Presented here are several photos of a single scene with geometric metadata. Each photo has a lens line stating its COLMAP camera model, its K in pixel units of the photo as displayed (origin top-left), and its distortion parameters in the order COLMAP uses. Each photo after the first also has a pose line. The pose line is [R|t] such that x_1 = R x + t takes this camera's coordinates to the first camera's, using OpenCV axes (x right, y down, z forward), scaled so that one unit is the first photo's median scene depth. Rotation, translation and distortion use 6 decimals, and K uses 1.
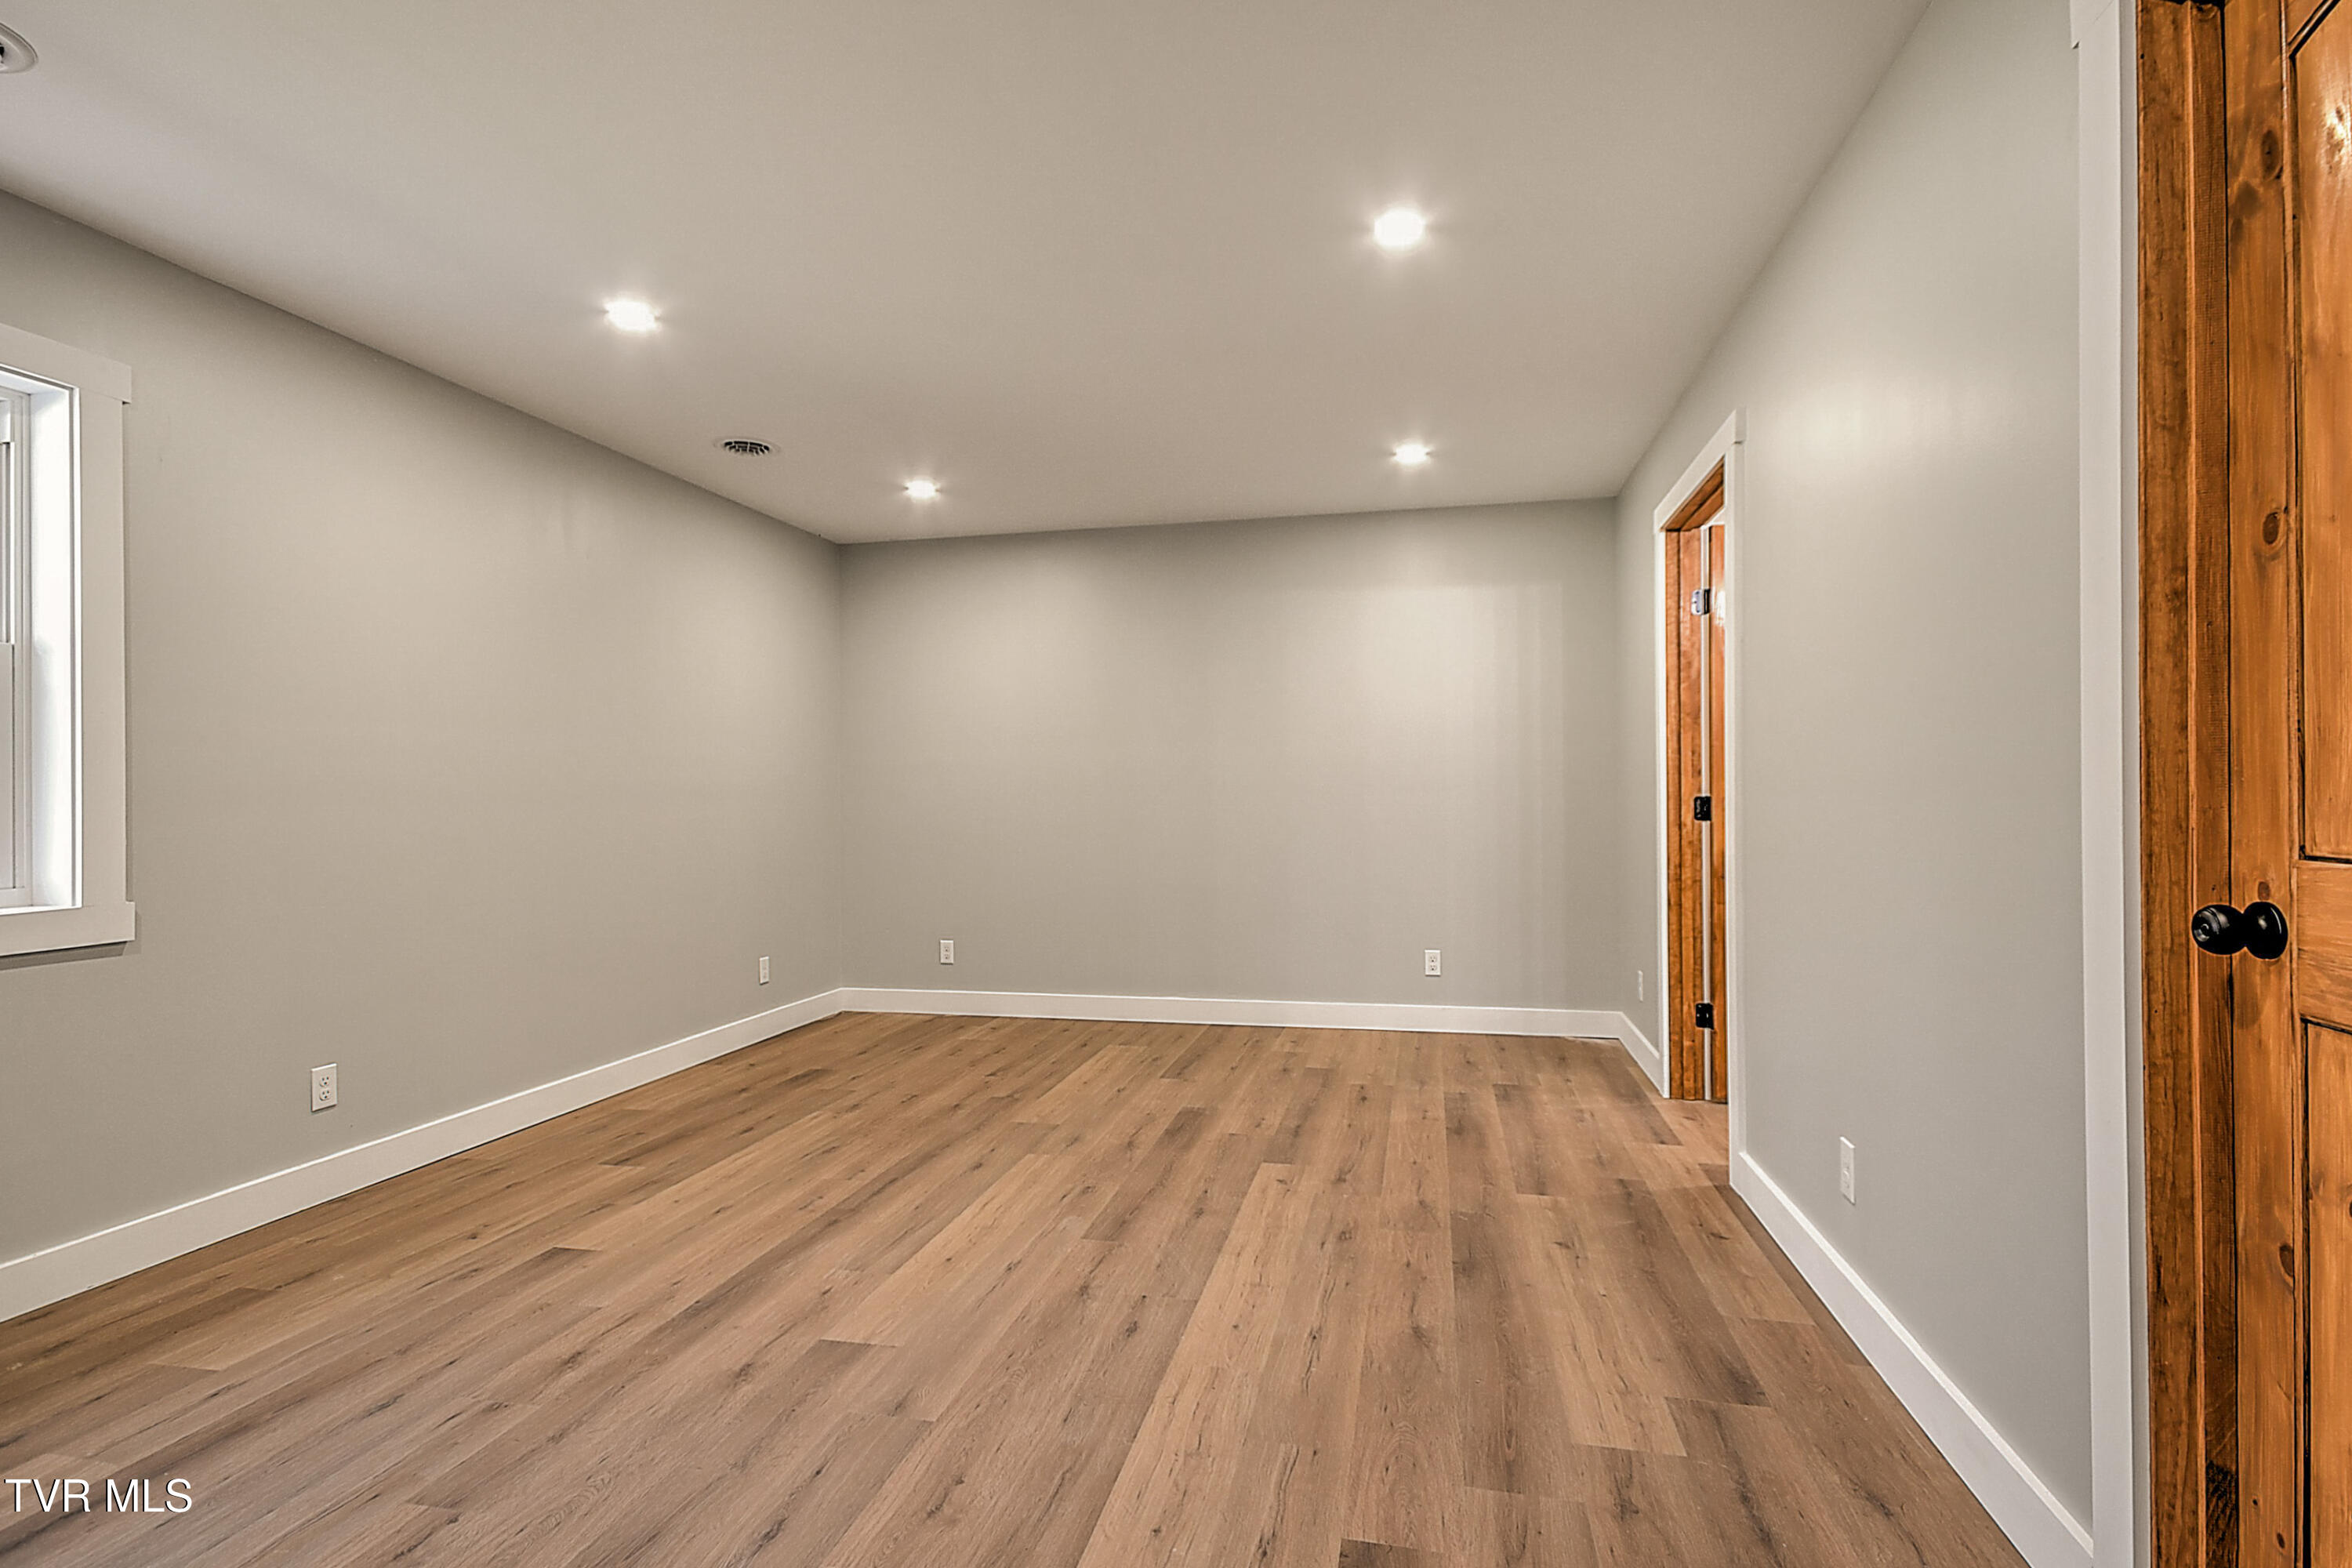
lens RADIAL K [[1130.4, 0, 1179.2], [0, 1130.4, 792.7], [0, 0, 1]] dist [0.025502, 0.000207]
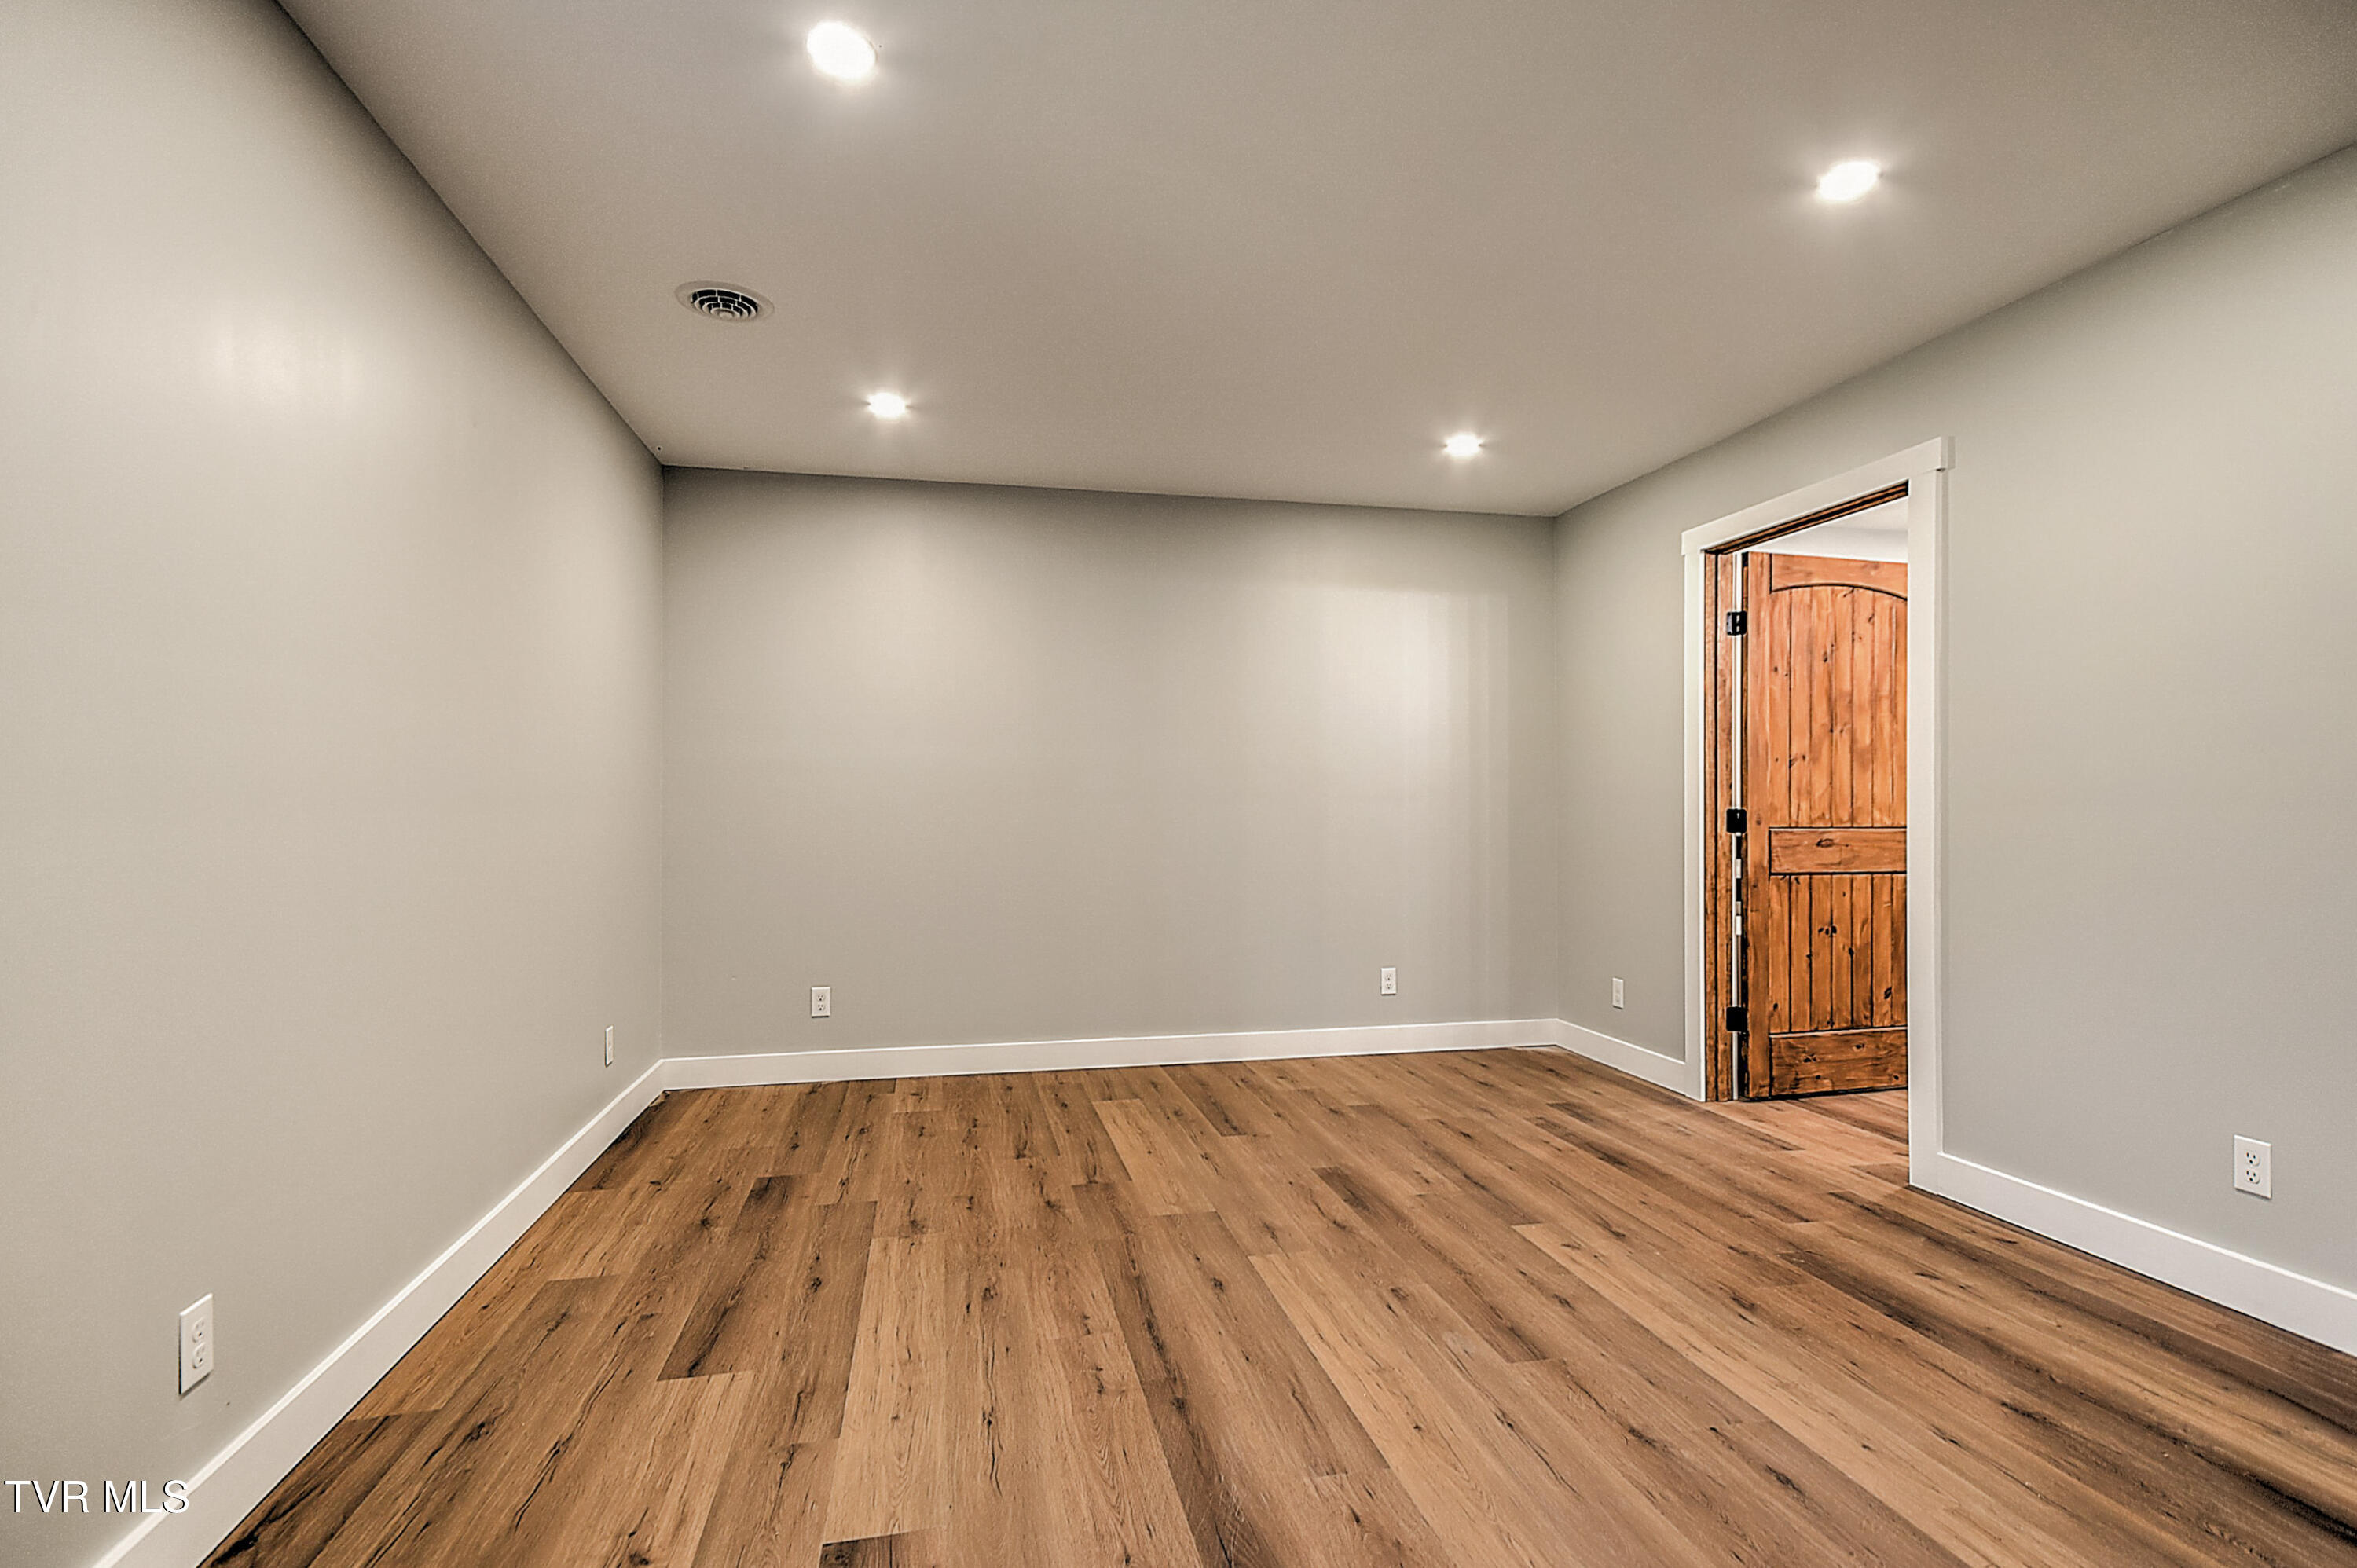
lens RADIAL K [[1134.4, 0, 1185.4], [0, 1134.4, 803.2], [0, 0, 1]] dist [0.036802, -0.011102]
pose [[0.908714, 0.009025, 0.417322, -0.519125], [-0.008677, 0.999959, -0.002732, 0.005860], [-0.417329, -0.001138, 0.908755, 0.304687]]
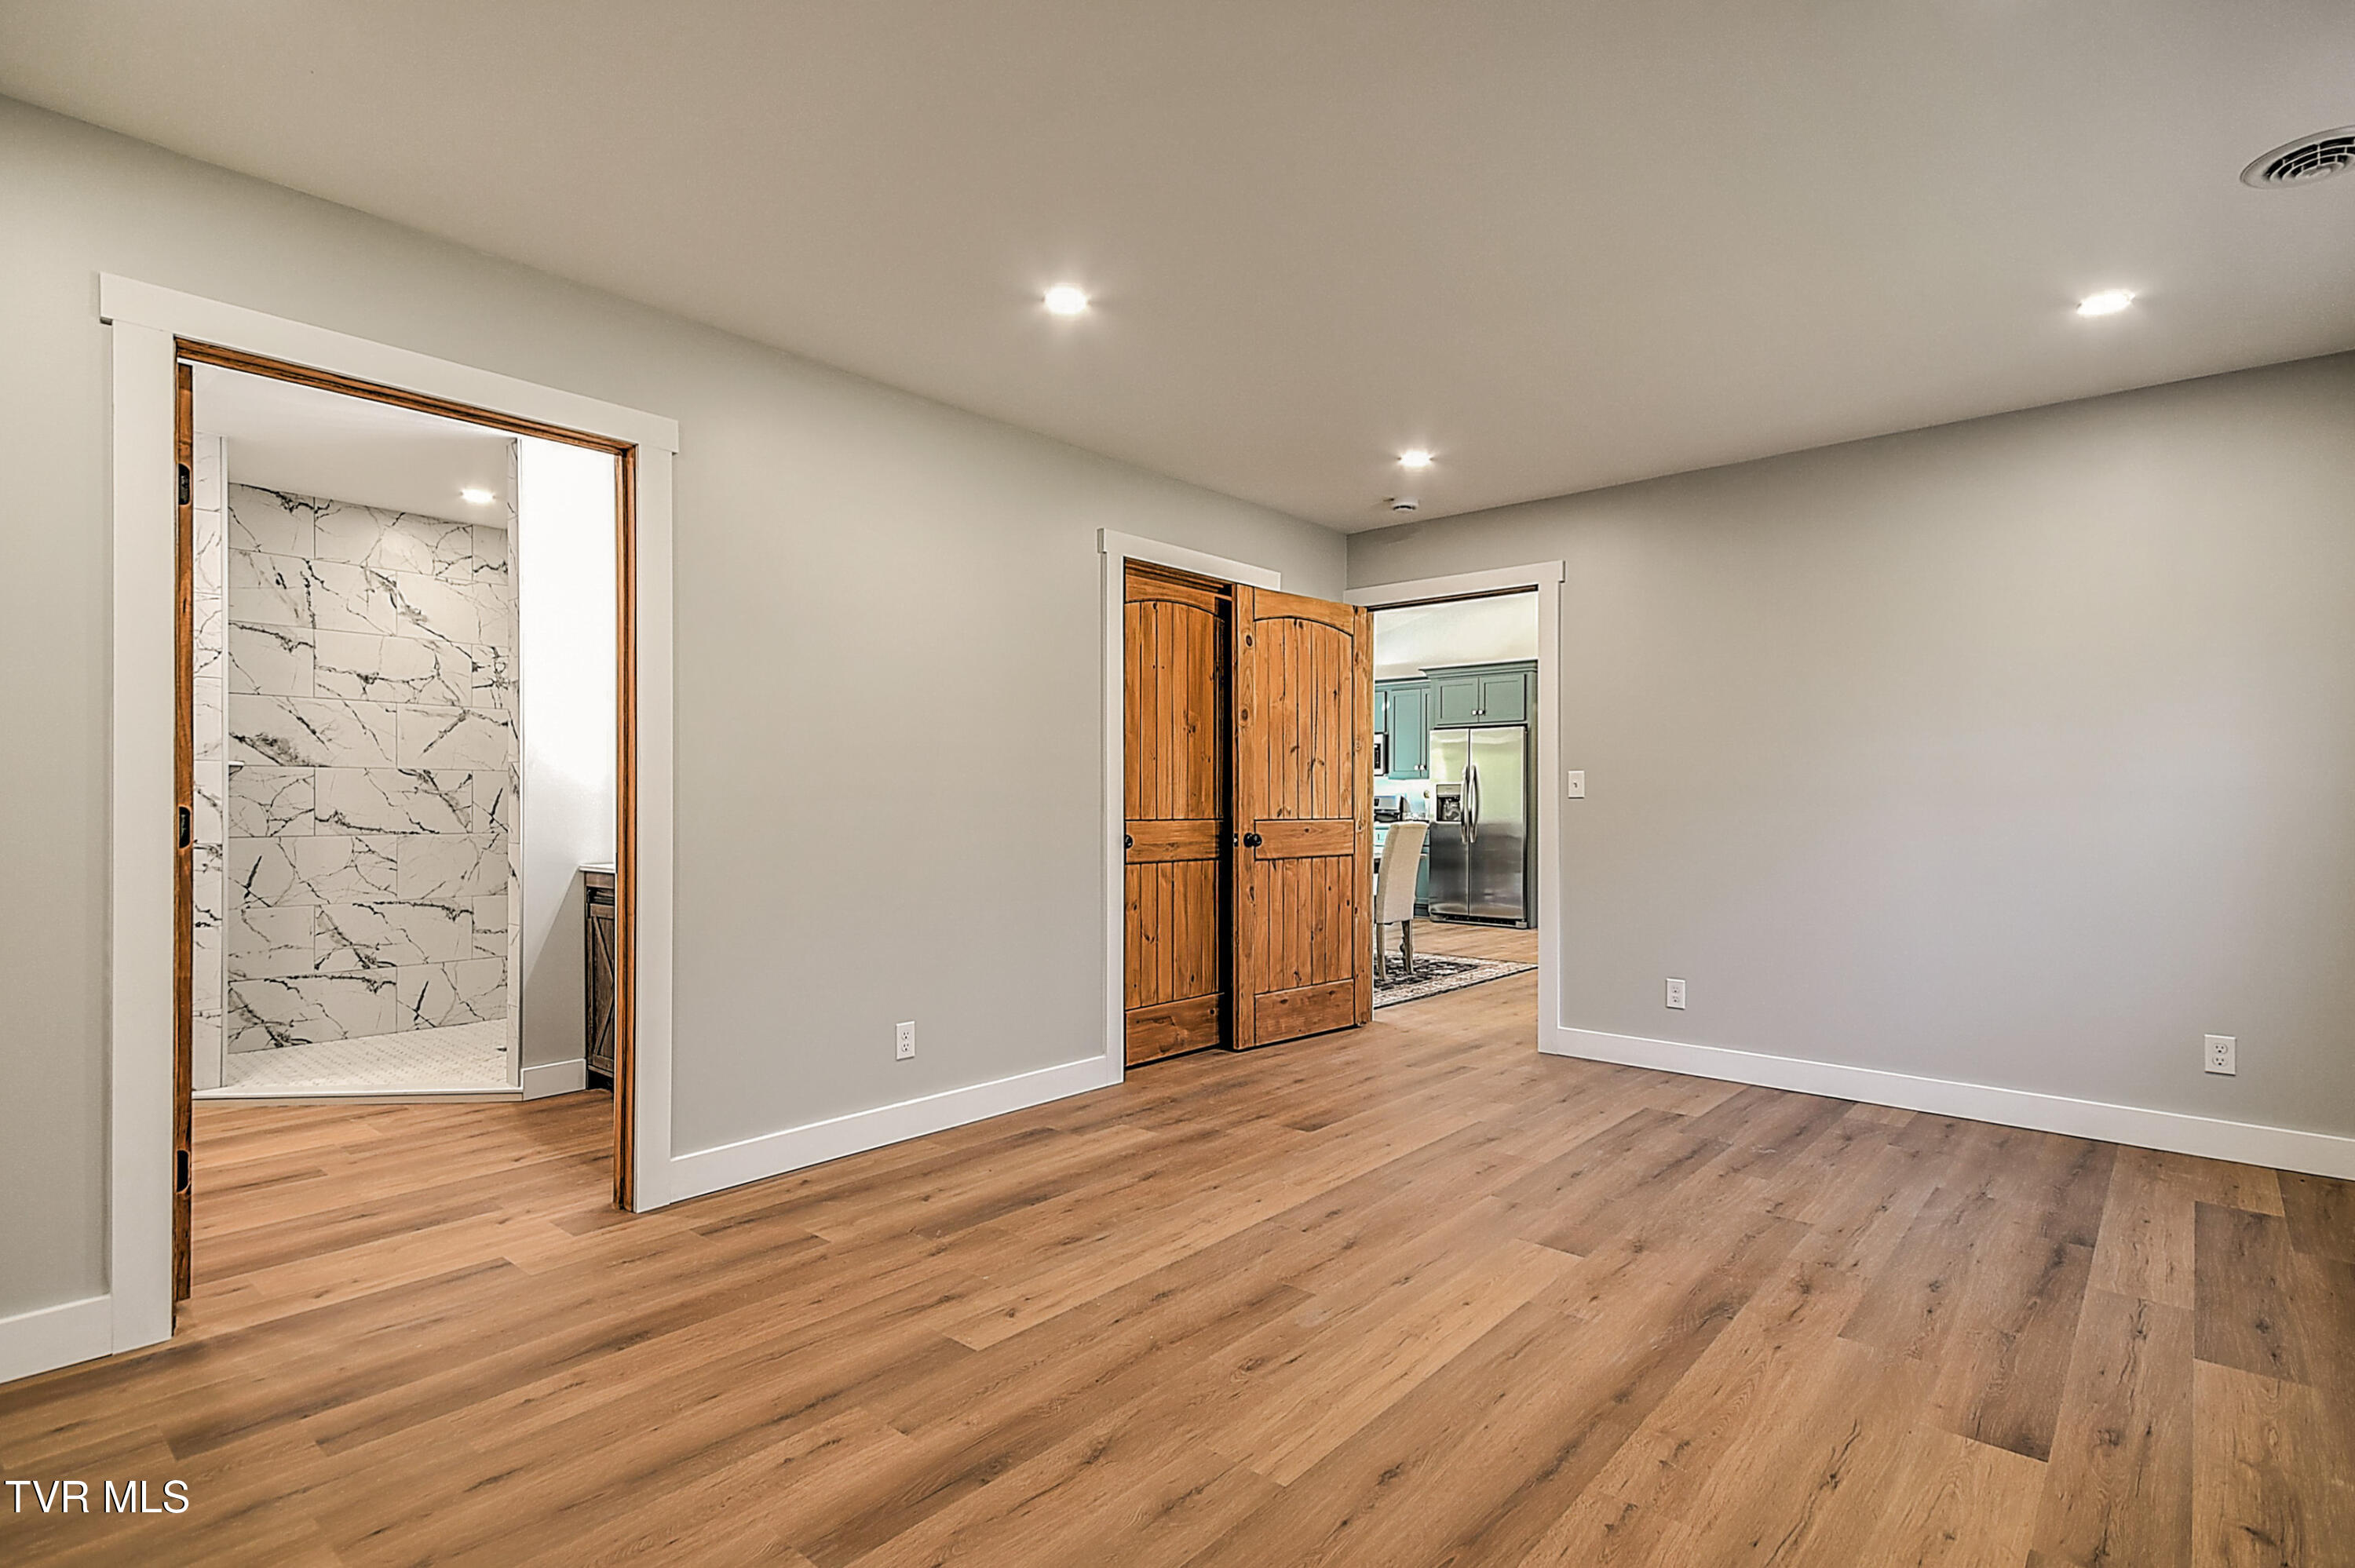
lens RADIAL K [[1133.4, 0, 1184.3], [0, 1133.4, 803.2], [0, 0, 1]] dist [0.036802, -0.011102]
pose [[-0.877072, 0.007107, 0.480306, -0.355662], [0.003939, 0.999963, -0.007605, 0.009695], [-0.480342, -0.004778, -0.877068, 1.520814]]
